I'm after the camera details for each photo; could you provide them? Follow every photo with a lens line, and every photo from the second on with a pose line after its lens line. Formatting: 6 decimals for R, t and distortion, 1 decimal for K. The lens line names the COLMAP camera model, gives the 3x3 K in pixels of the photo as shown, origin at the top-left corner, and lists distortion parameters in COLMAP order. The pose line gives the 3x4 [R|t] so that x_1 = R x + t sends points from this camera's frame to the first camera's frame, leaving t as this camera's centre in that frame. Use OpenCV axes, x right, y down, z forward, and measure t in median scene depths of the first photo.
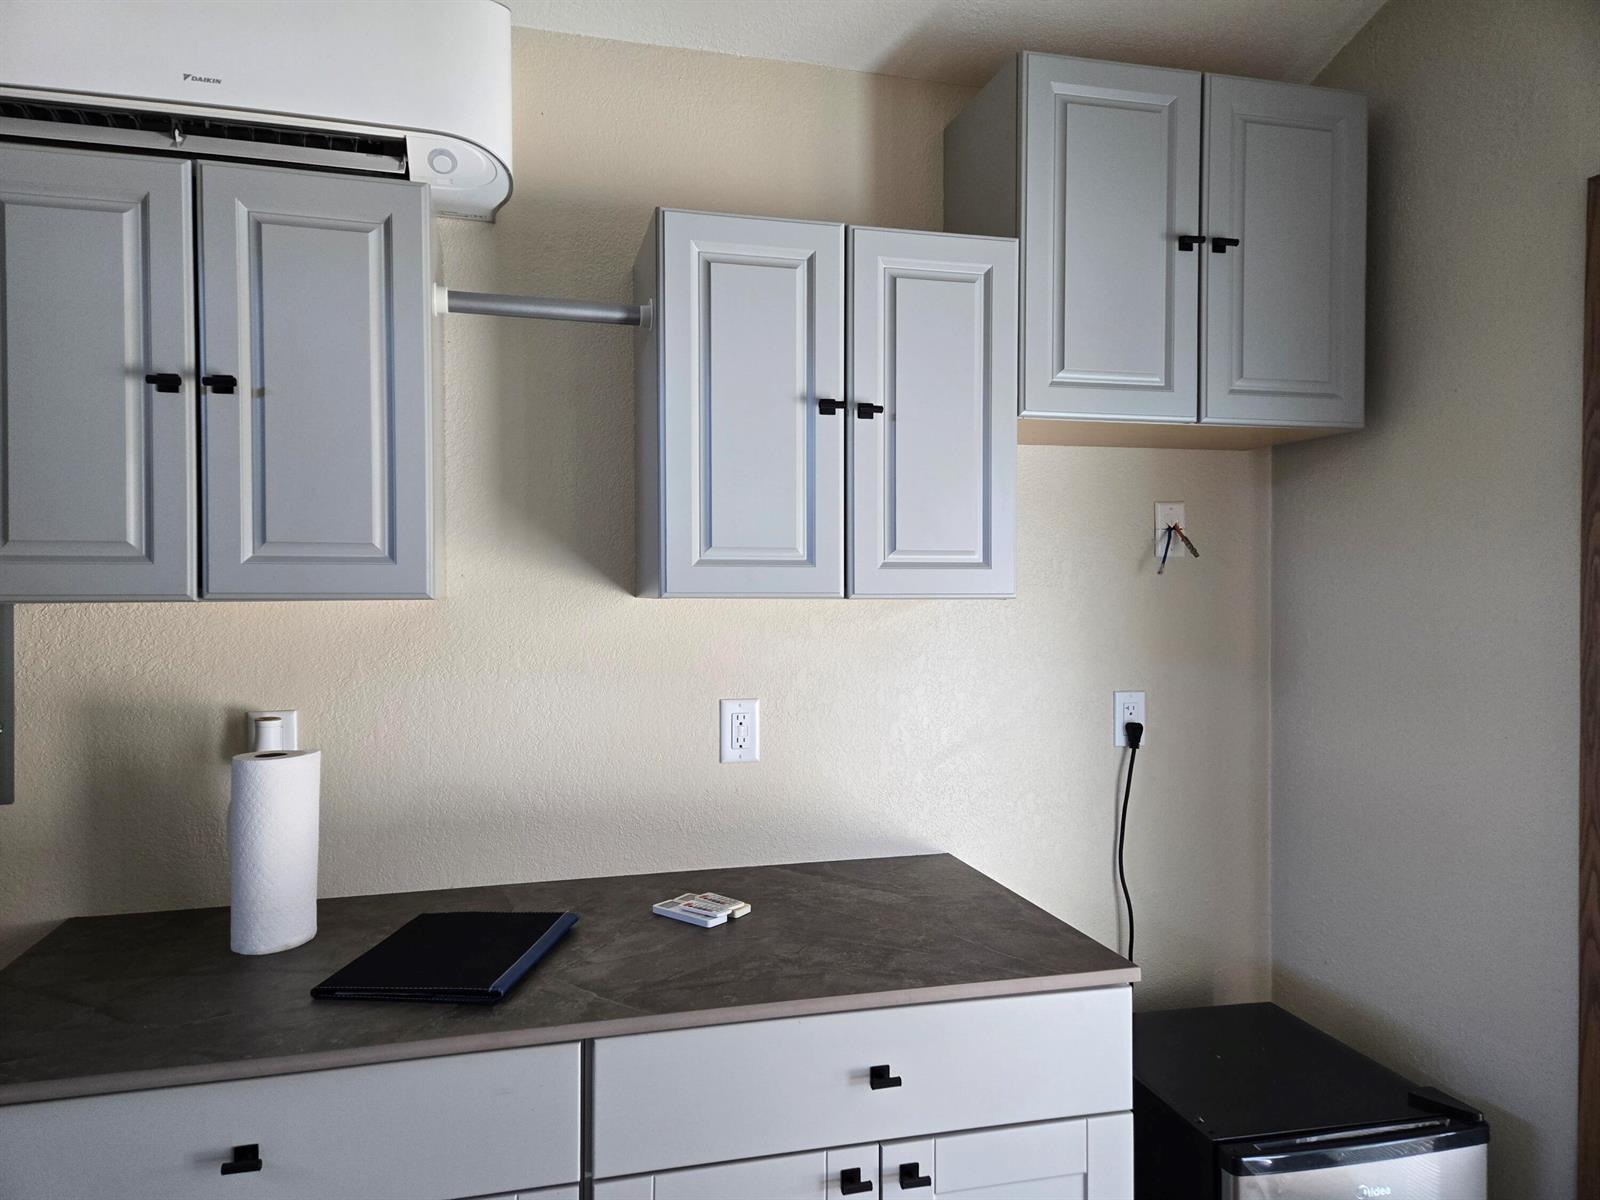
lens RADIAL K [[1063.0, 0, 780.1], [0, 1063.0, 595.8], [0, 0, 1]] dist [0.076582, -0.065676]
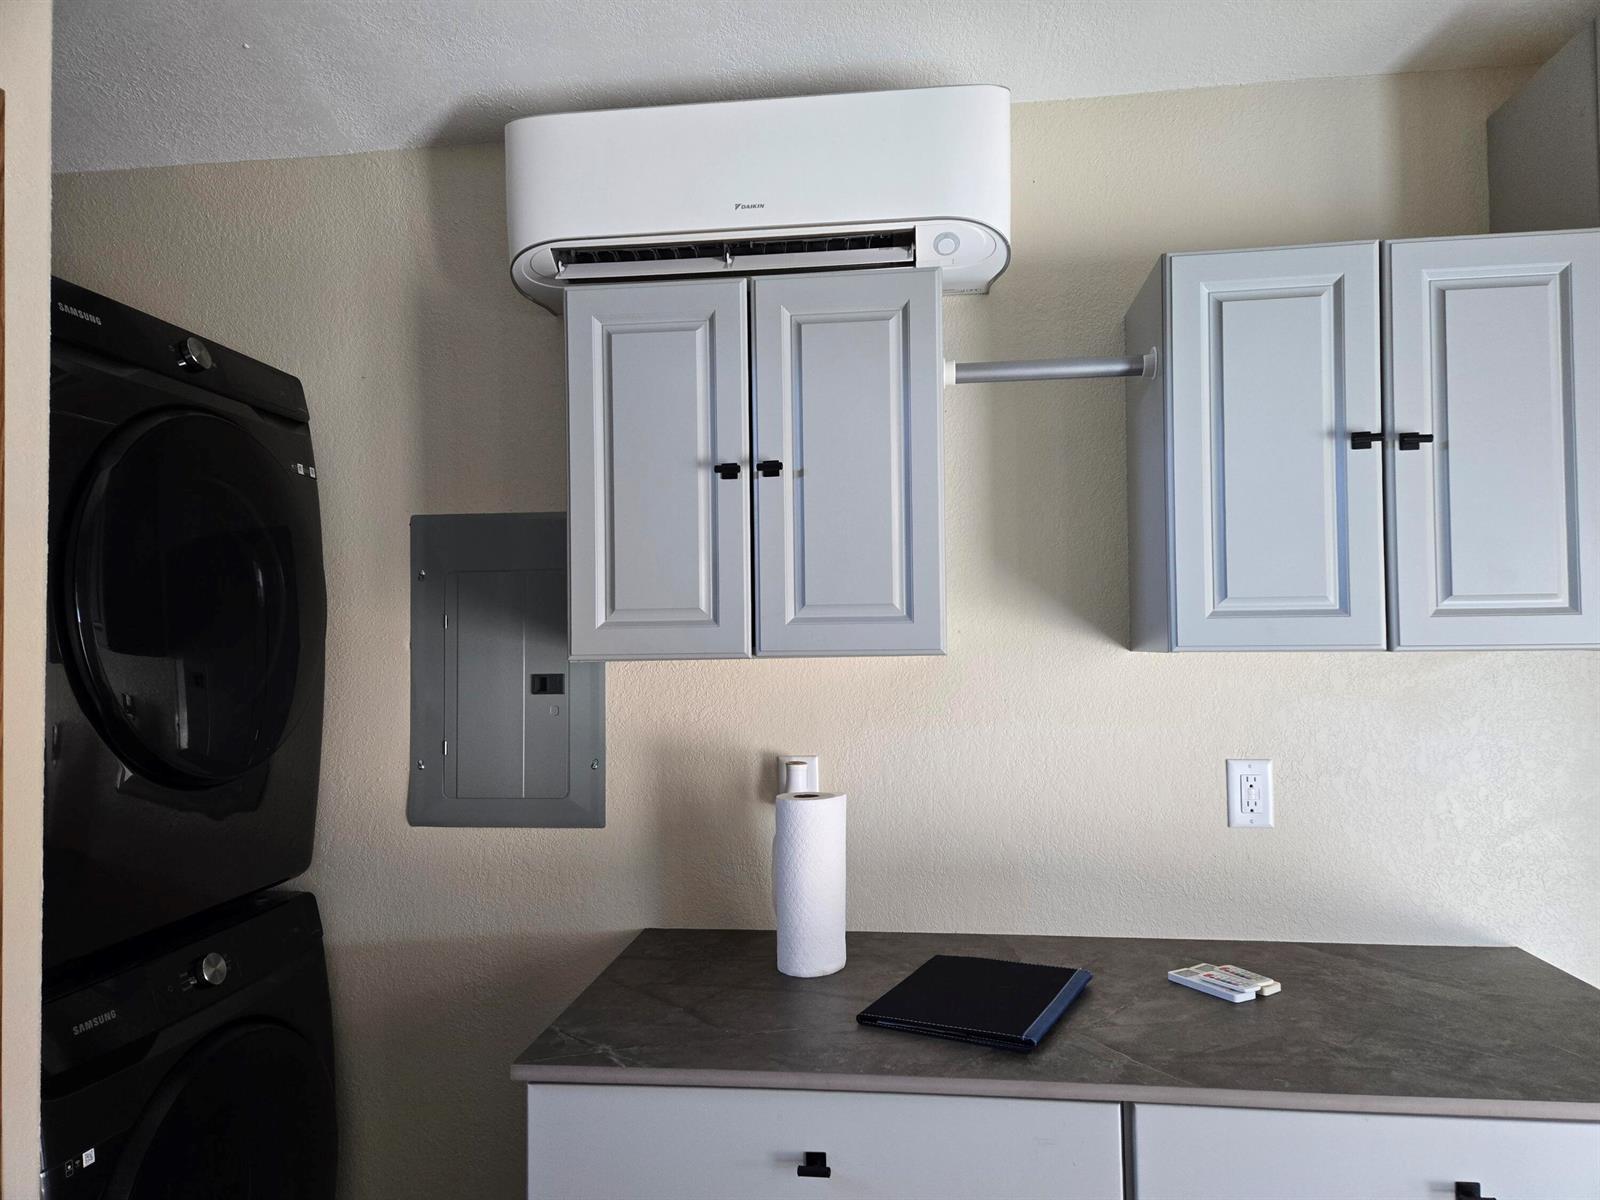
lens RADIAL K [[1062.6, 0, 804.2], [0, 1062.6, 618.9], [0, 0, 1]] dist [0.078863, -0.069870]
pose [[0.932109, -0.020652, -0.361589, -0.069907], [0.010297, 0.999480, -0.030541, -0.001672], [0.362032, 0.024744, 0.931837, -0.029030]]
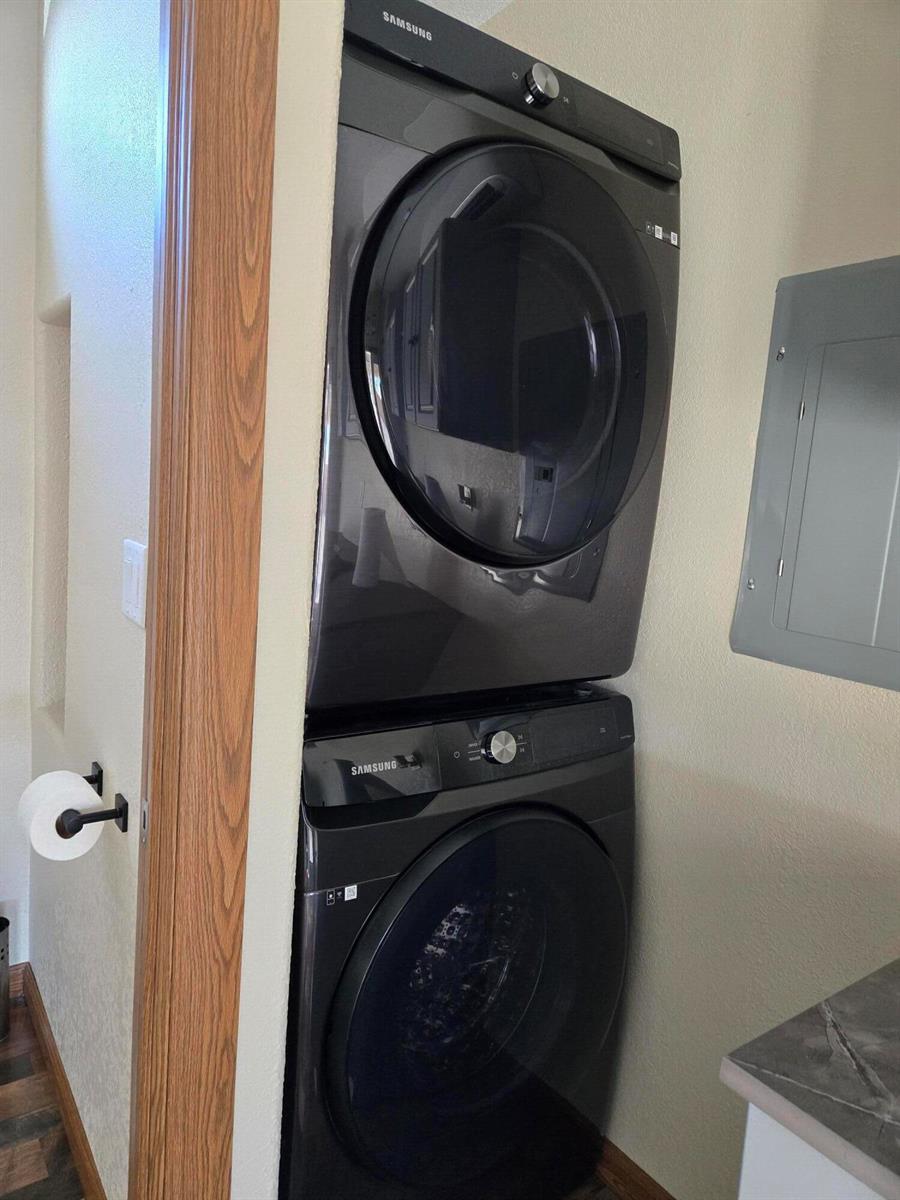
lens RADIAL K [[788.6, 0, 448.7], [0, 788.6, 596.6], [0, 0, 1]] dist [0.081205, -0.063022]
pose [[0.358704, 0.142309, -0.922540, -0.323652], [-0.075722, 0.989490, 0.123194, 0.064868], [0.930375, 0.025666, 0.365710, 0.422889]]
